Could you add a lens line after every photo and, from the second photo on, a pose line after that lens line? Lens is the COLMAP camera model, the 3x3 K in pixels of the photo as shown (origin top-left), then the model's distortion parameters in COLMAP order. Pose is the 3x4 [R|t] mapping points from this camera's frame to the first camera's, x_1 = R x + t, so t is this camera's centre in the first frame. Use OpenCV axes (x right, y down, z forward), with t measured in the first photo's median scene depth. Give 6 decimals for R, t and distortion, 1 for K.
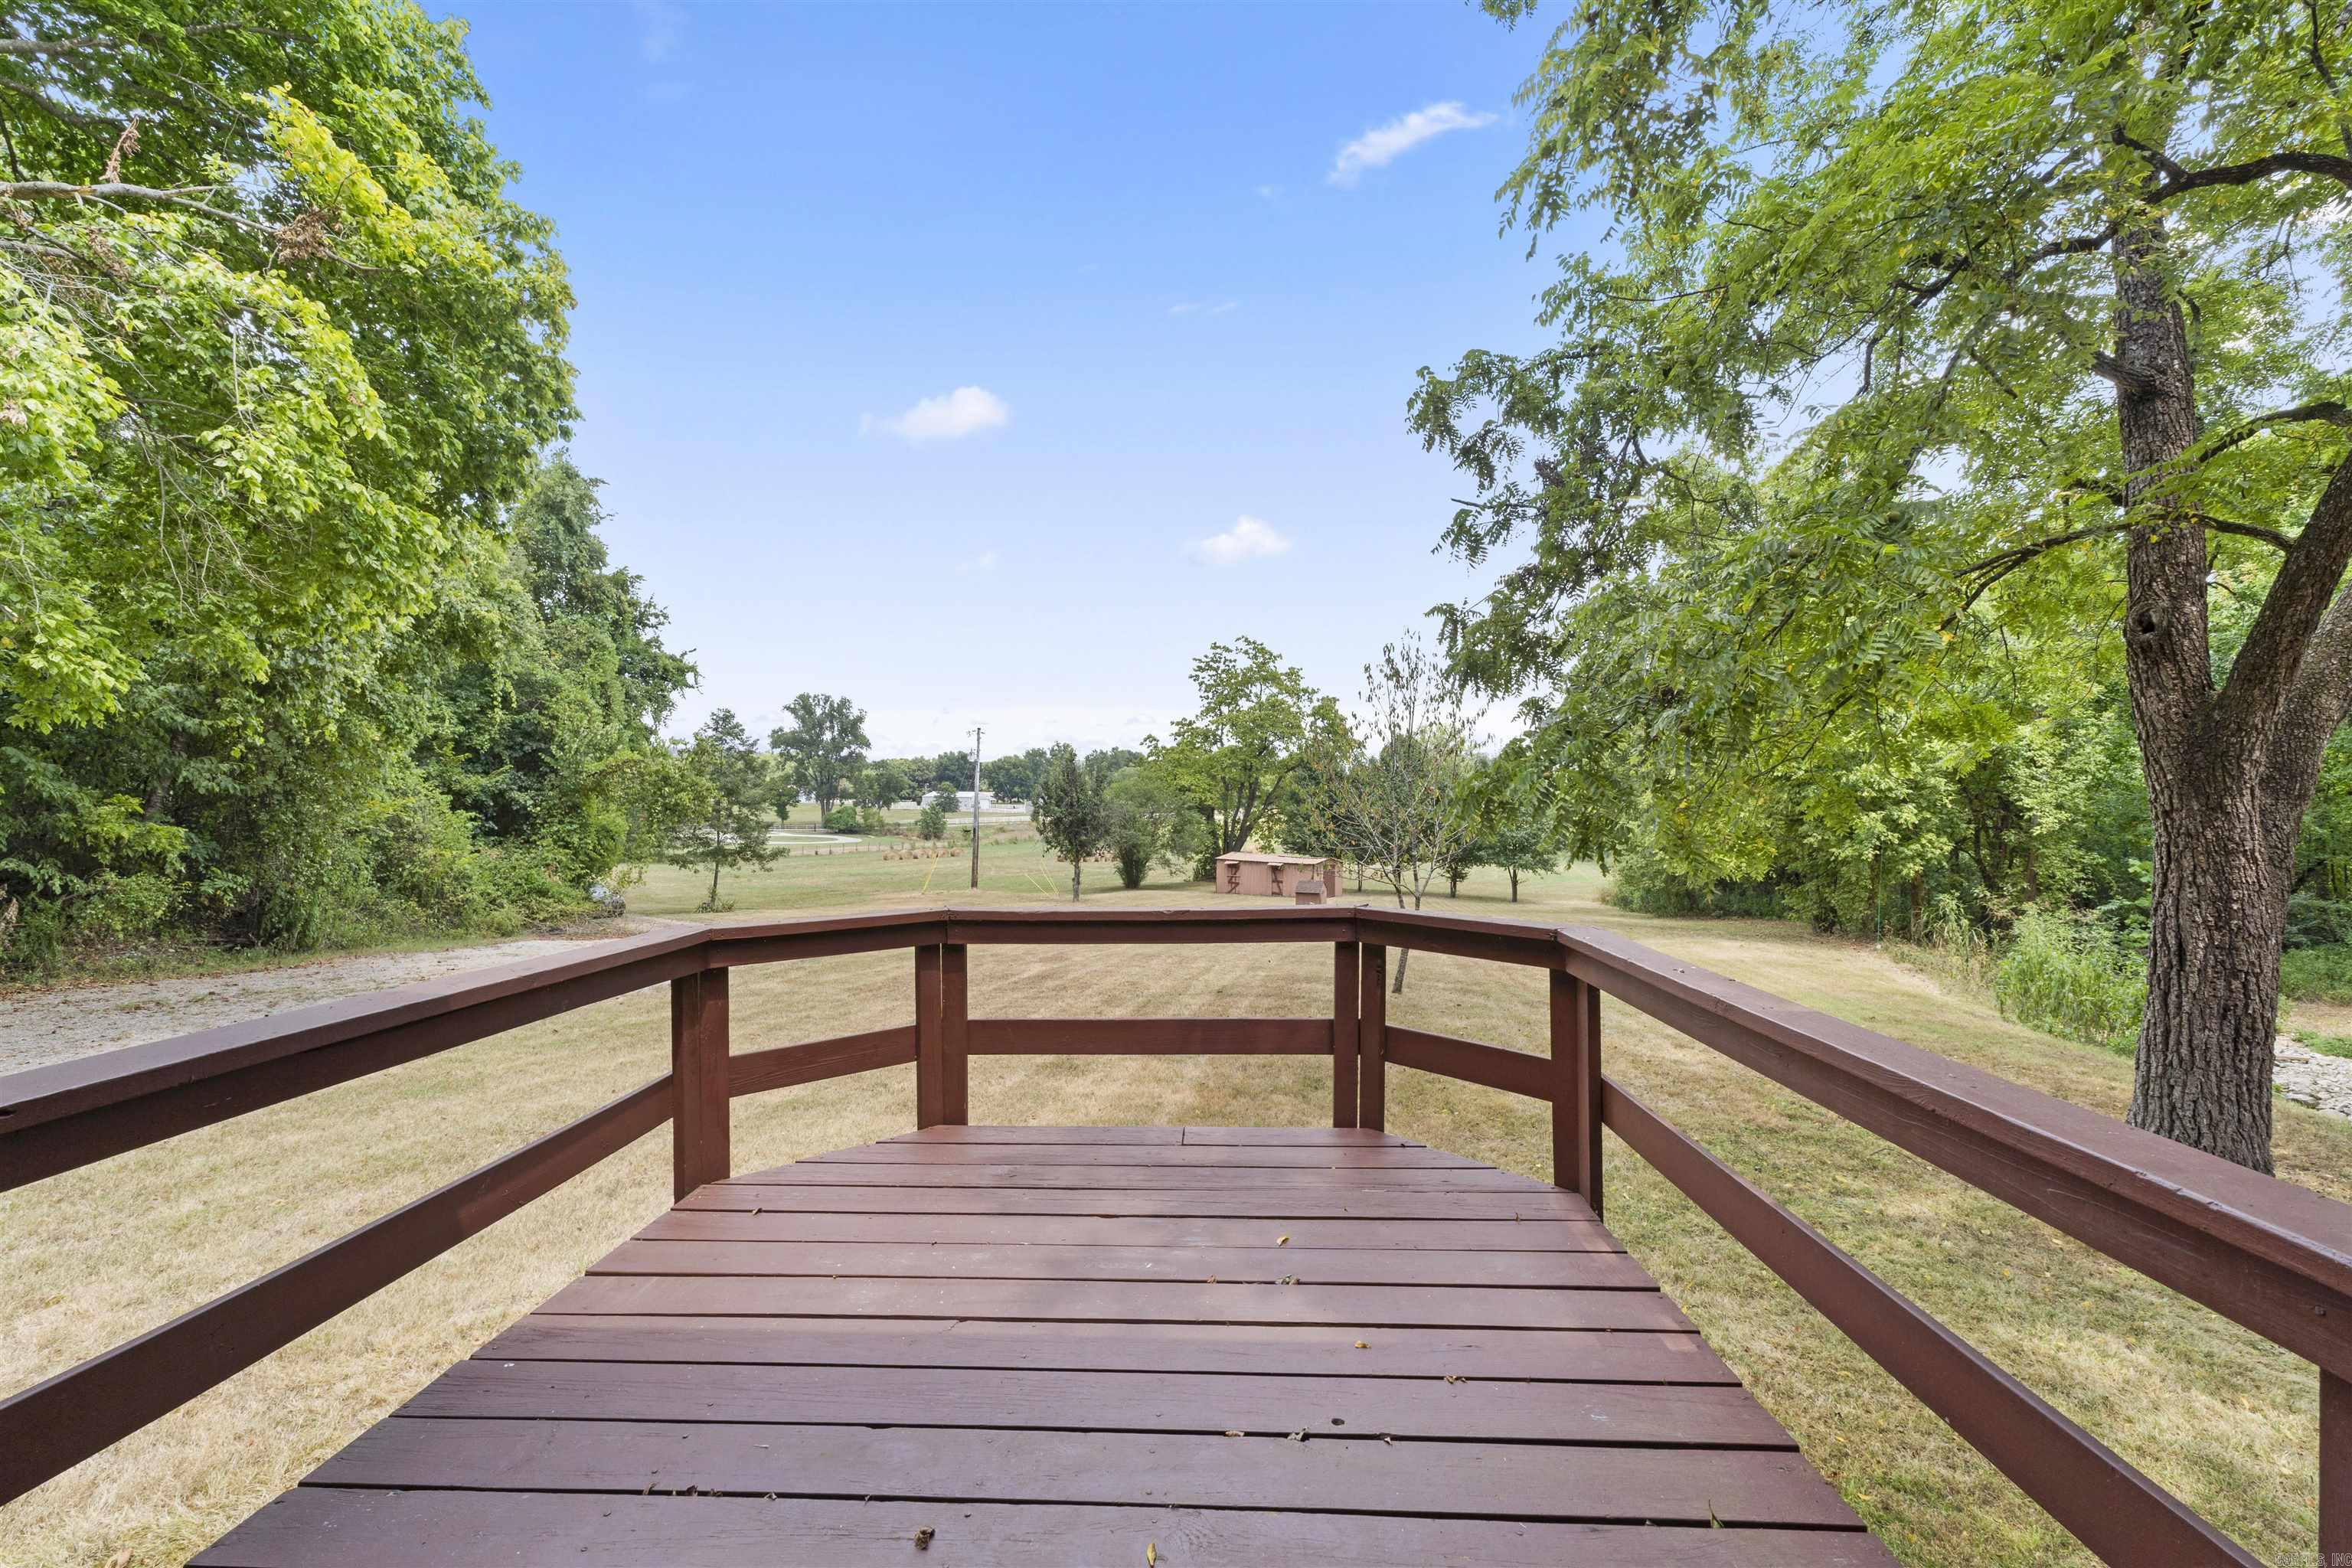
lens RADIAL K [[1000.3, 0, 1179.4], [0, 1000.3, 783.6], [0, 0, 1]] dist [-0.001760, -0.000242]
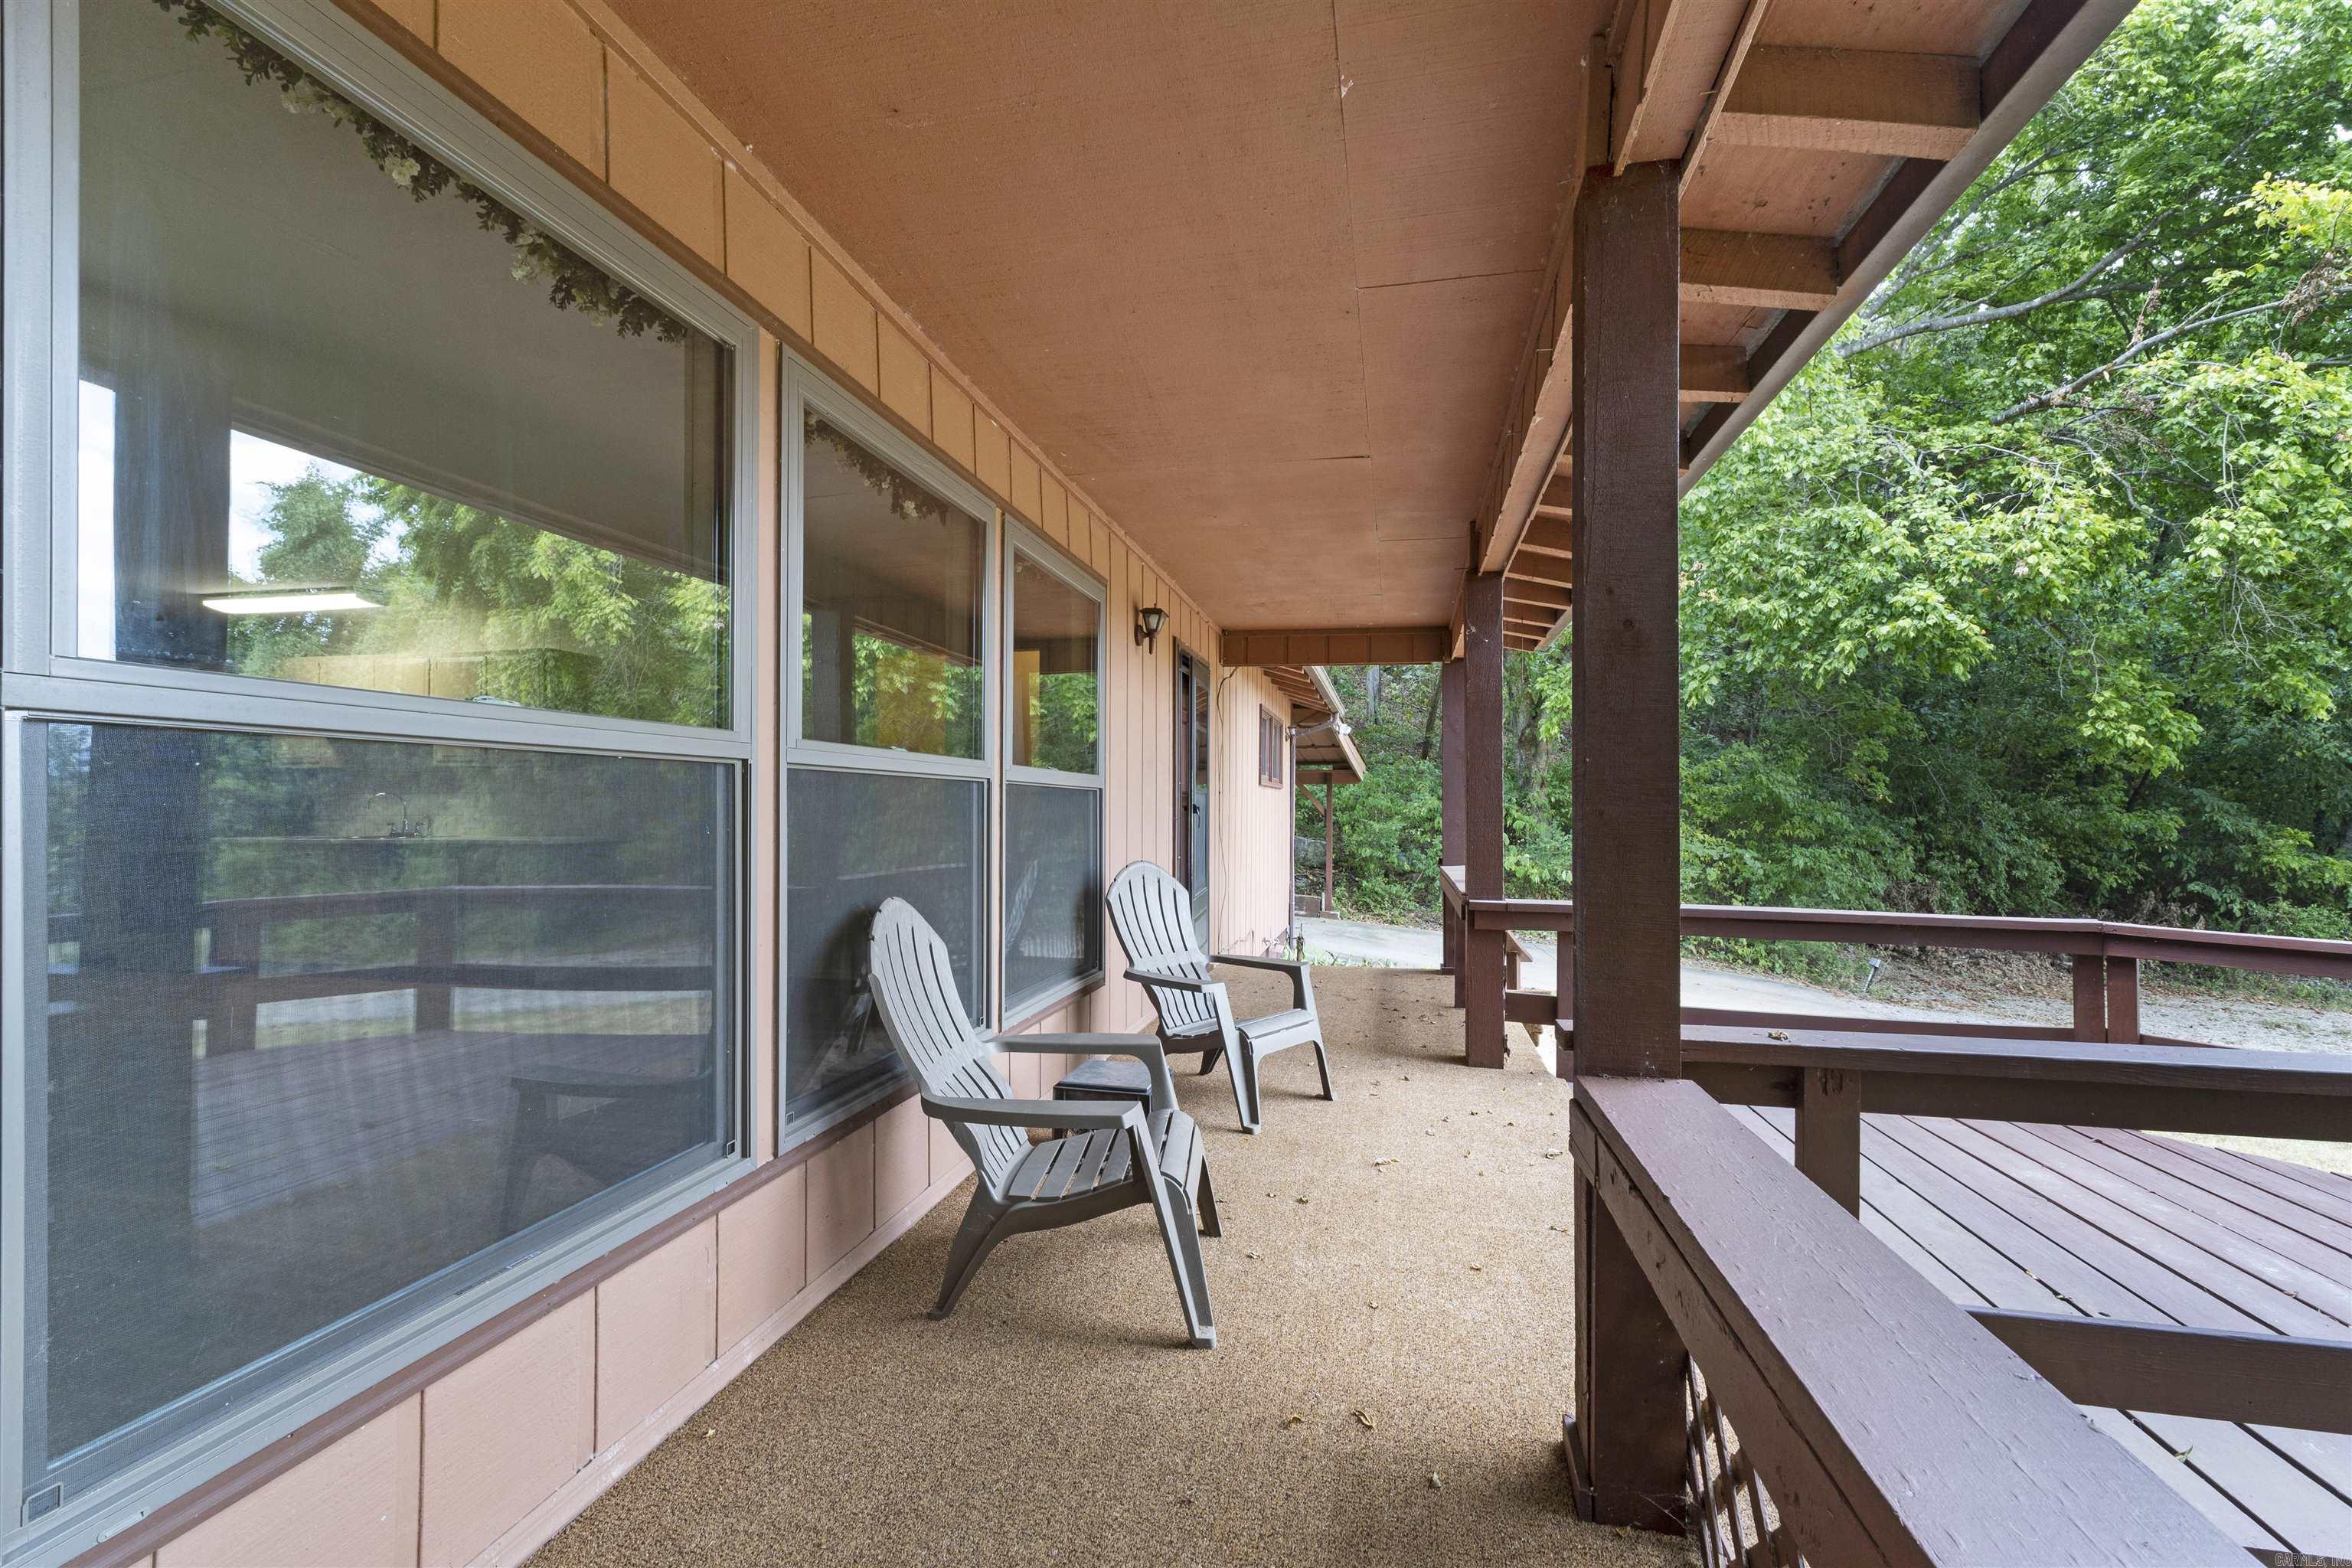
lens RADIAL K [[1000.3, 0, 1177.0], [0, 1000.3, 805.2], [0, 0, 1]] dist [-0.001760, -0.000242]
pose [[-0.166903, -0.016261, -0.985839, 0.197100], [0.003547, 0.999848, -0.017093, -0.000182], [0.985967, -0.006350, -0.166820, 0.003767]]
